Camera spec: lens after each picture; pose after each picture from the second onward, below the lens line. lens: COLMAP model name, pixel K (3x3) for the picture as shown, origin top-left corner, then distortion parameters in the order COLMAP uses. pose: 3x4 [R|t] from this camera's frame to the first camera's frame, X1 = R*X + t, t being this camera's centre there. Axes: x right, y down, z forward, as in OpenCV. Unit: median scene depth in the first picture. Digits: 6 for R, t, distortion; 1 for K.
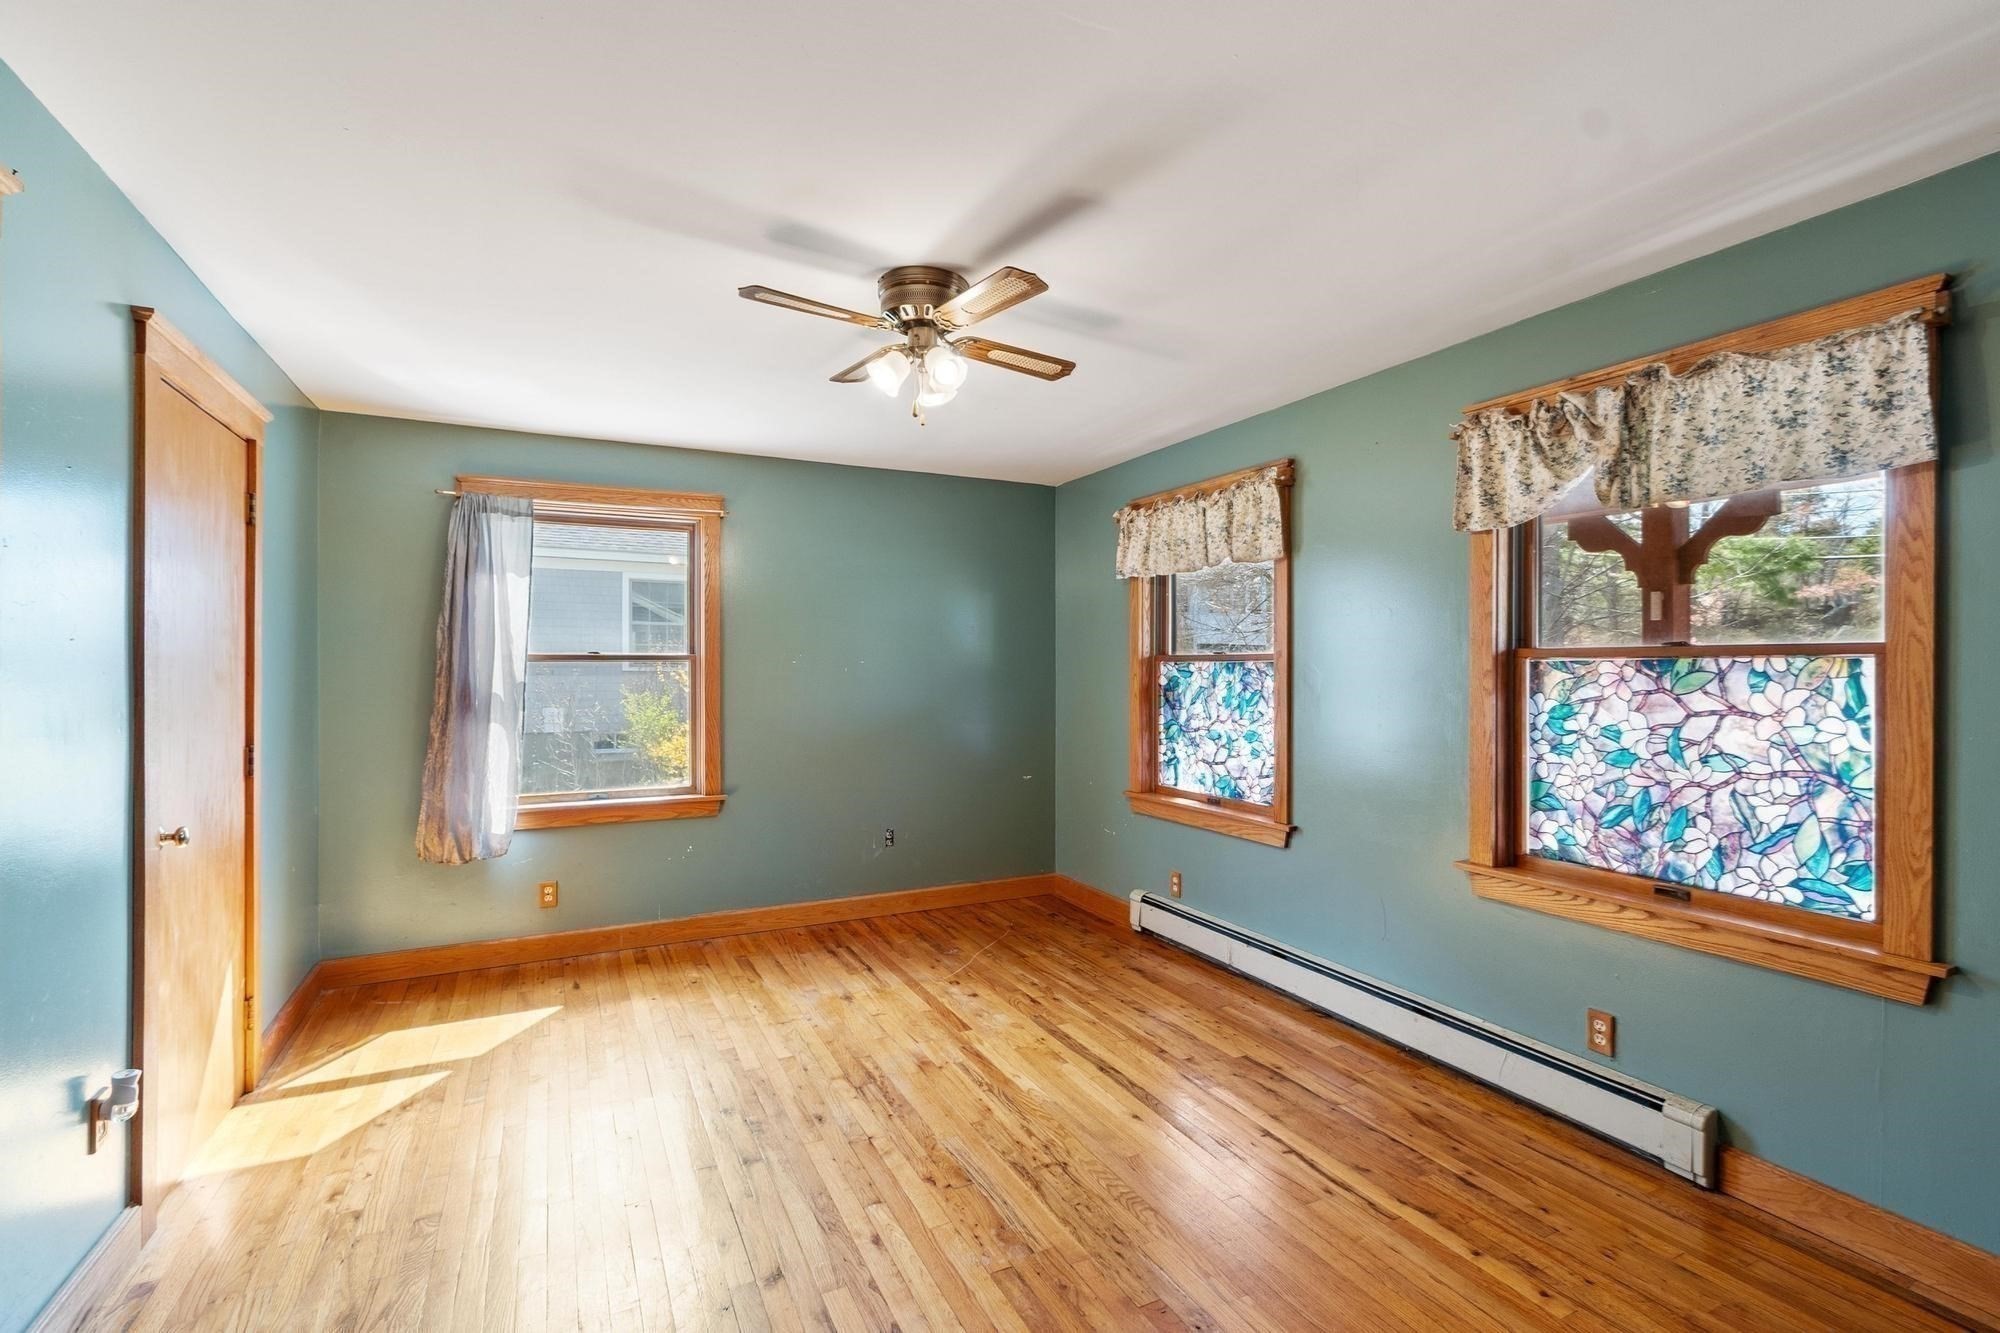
lens RADIAL K [[877.6, 0, 993.2], [0, 877.6, 672.1], [0, 0, 1]] dist [-0.001993, -0.000226]
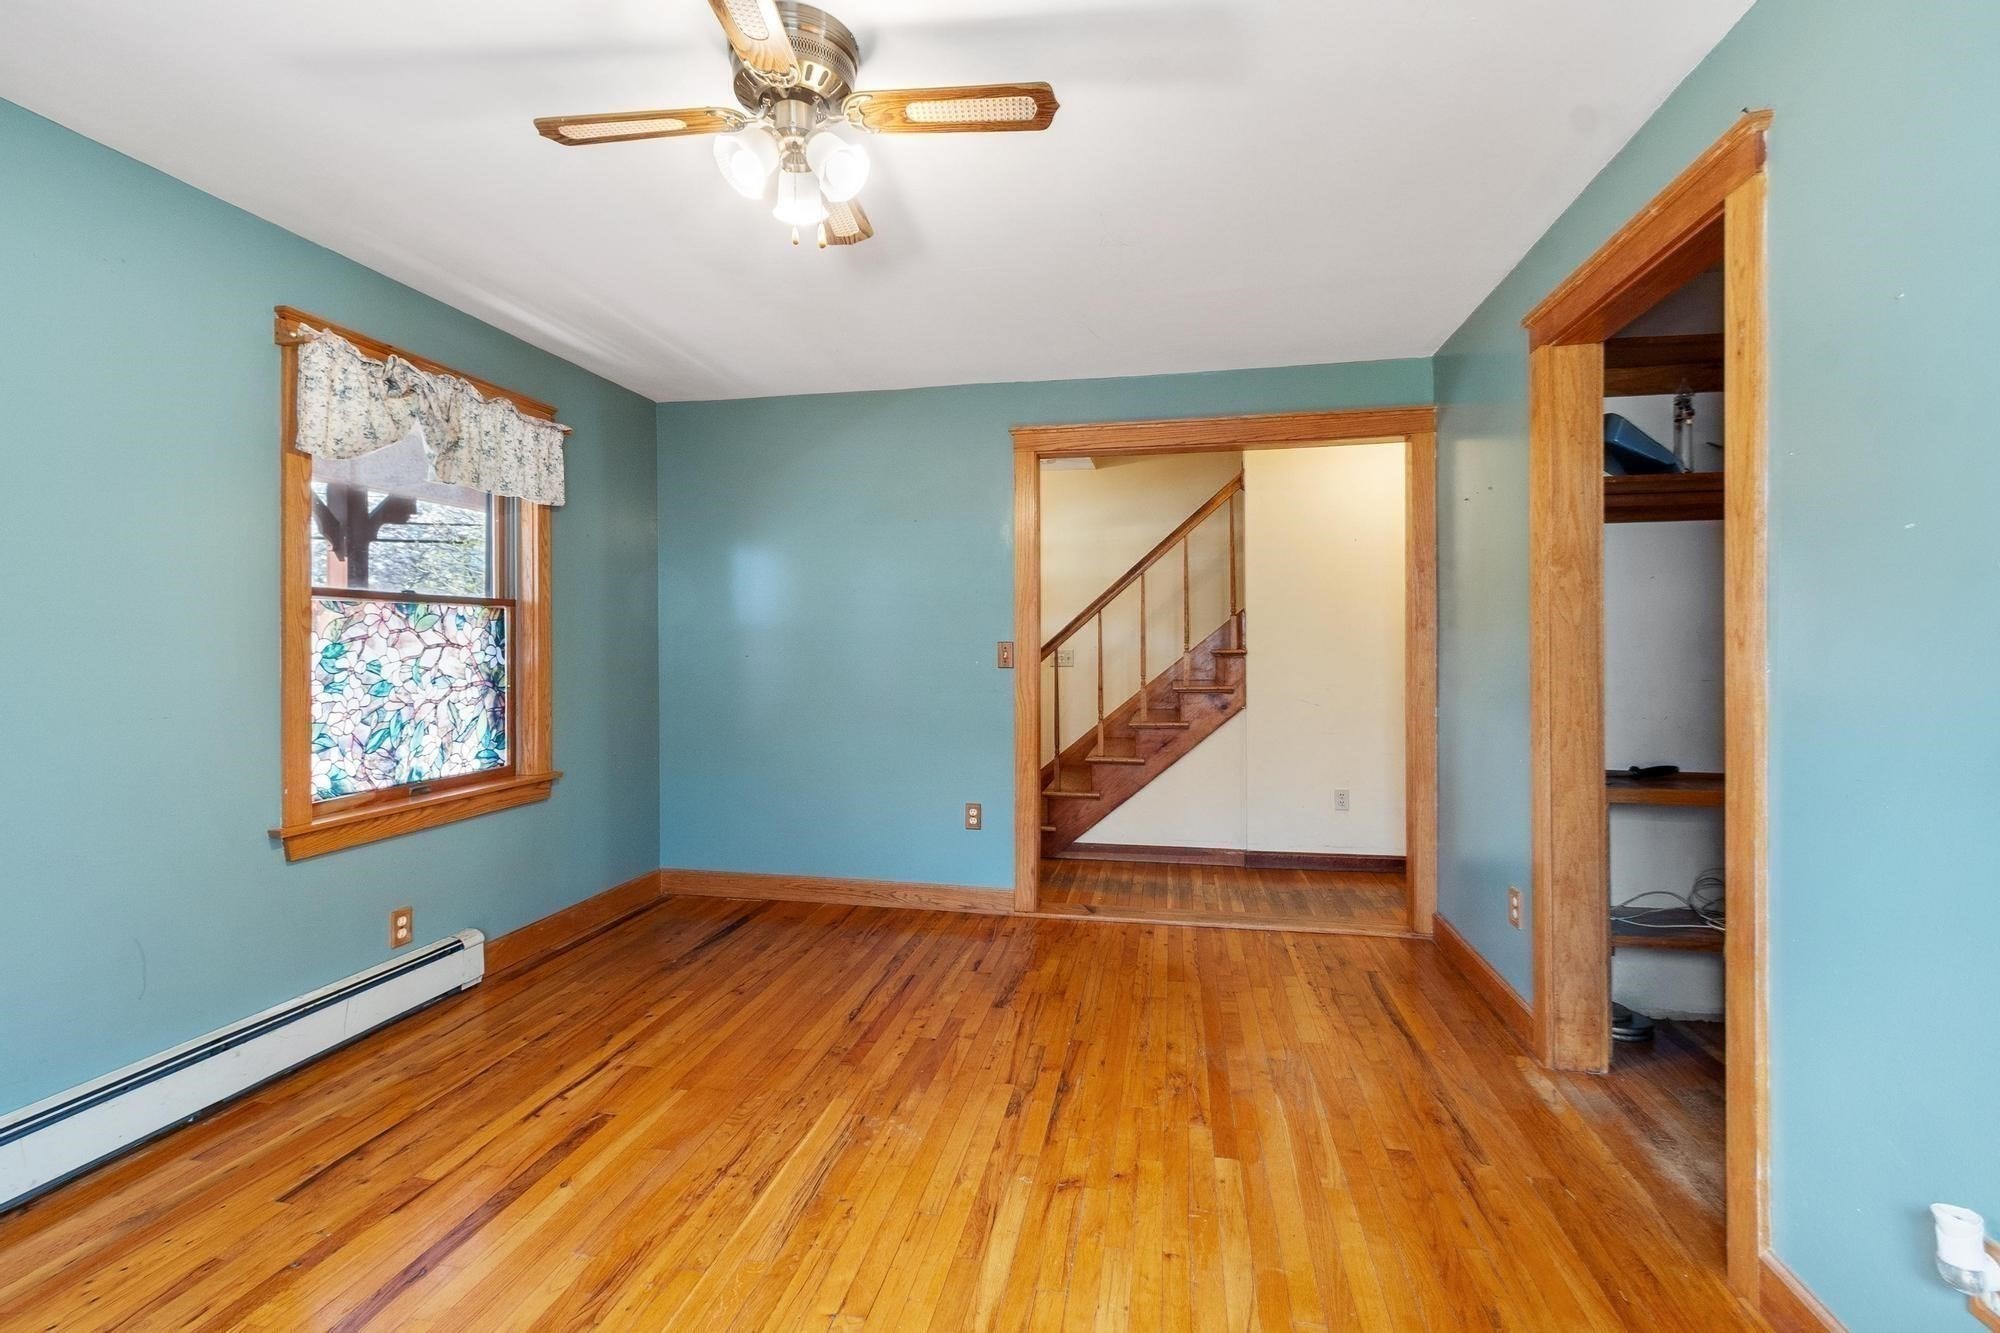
lens RADIAL K [[877.6, 0, 1000.2], [0, 877.6, 646.3], [0, 0, 1]] dist [-0.001993, -0.000226]
pose [[-0.792780, -0.001775, 0.609506, -0.648620], [0.004582, 0.999950, 0.008872, 0.038274], [-0.609491, 0.009826, -0.792732, 1.480008]]
